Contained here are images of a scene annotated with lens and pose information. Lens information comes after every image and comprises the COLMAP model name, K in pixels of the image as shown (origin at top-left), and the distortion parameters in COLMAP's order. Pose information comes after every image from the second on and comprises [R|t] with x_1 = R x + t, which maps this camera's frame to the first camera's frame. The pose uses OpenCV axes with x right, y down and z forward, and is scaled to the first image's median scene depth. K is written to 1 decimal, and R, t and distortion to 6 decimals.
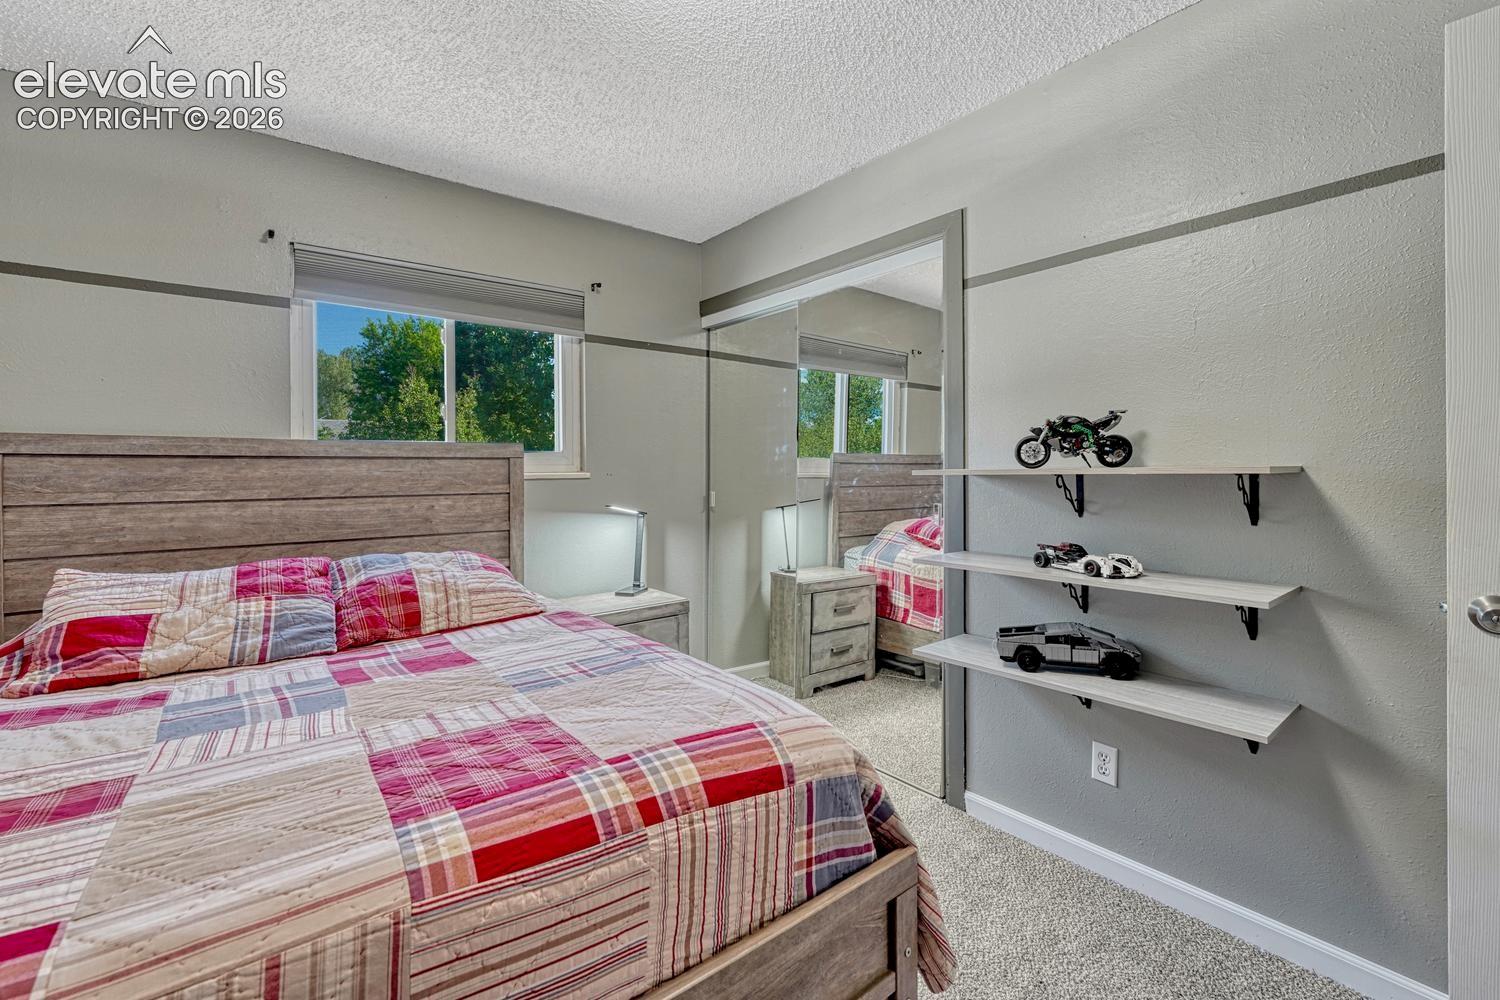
lens RADIAL K [[630.1, 0, 752.5], [0, 630.1, 489.9], [0, 0, 1]] dist [-0.013086, 0.000724]
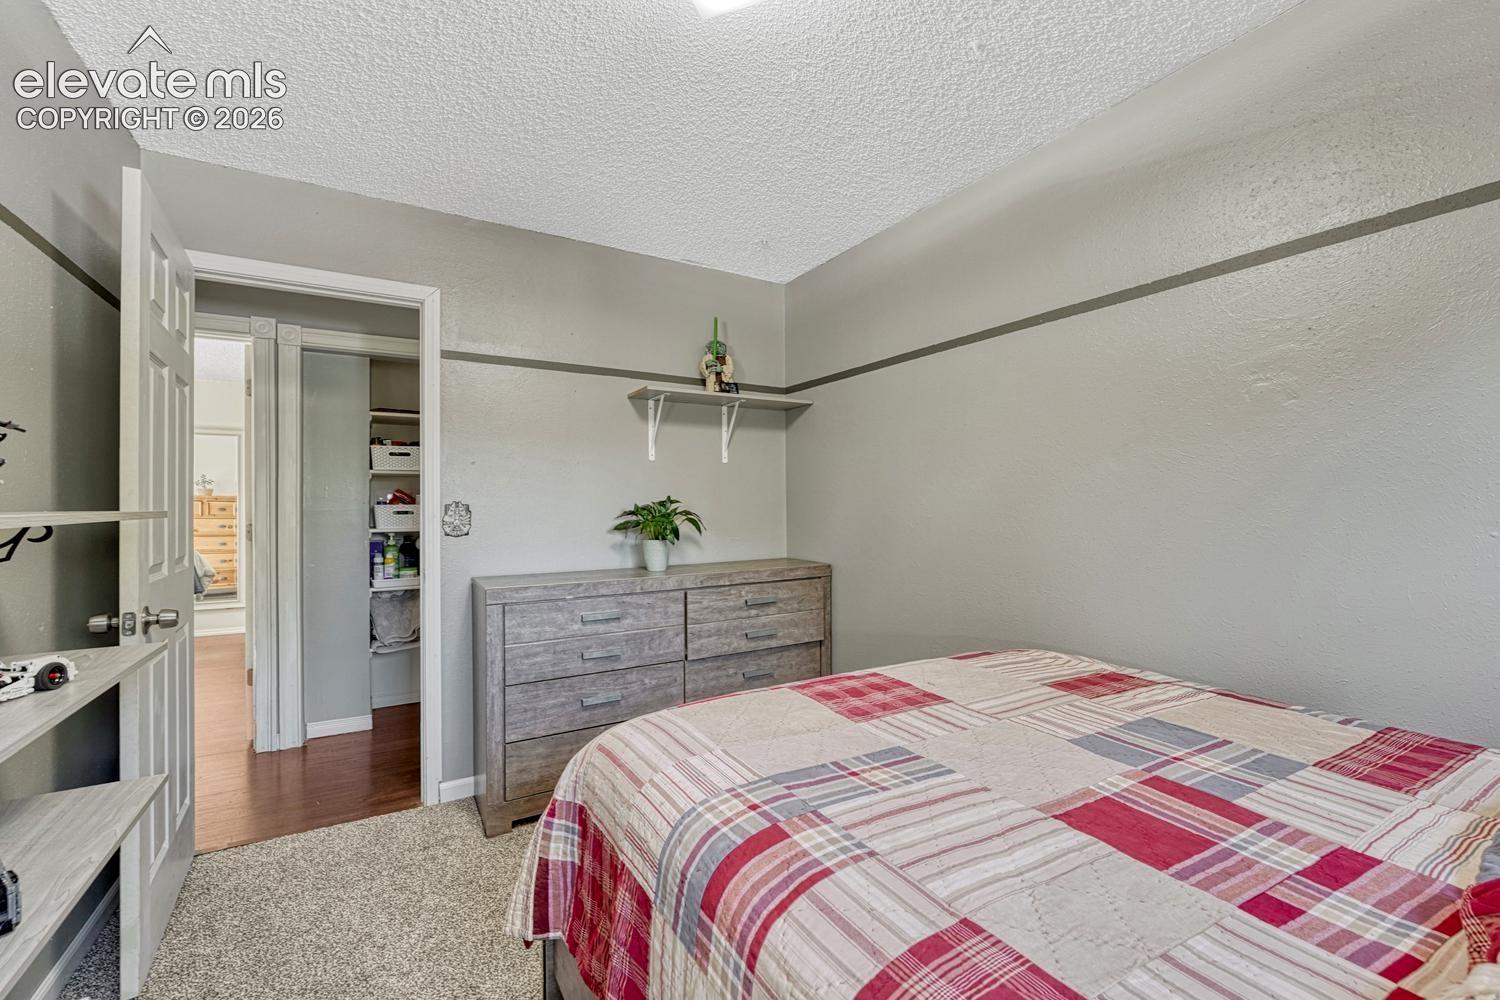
lens RADIAL K [[630.1, 0, 752.5], [0, 630.1, 489.9], [0, 0, 1]] dist [-0.013086, 0.000724]
pose [[-0.989647, 0.019453, 0.142198, -0.347718], [0.019653, 0.999807, 0.000005, -0.064591], [-0.142170, 0.002799, -0.989838, 2.311763]]
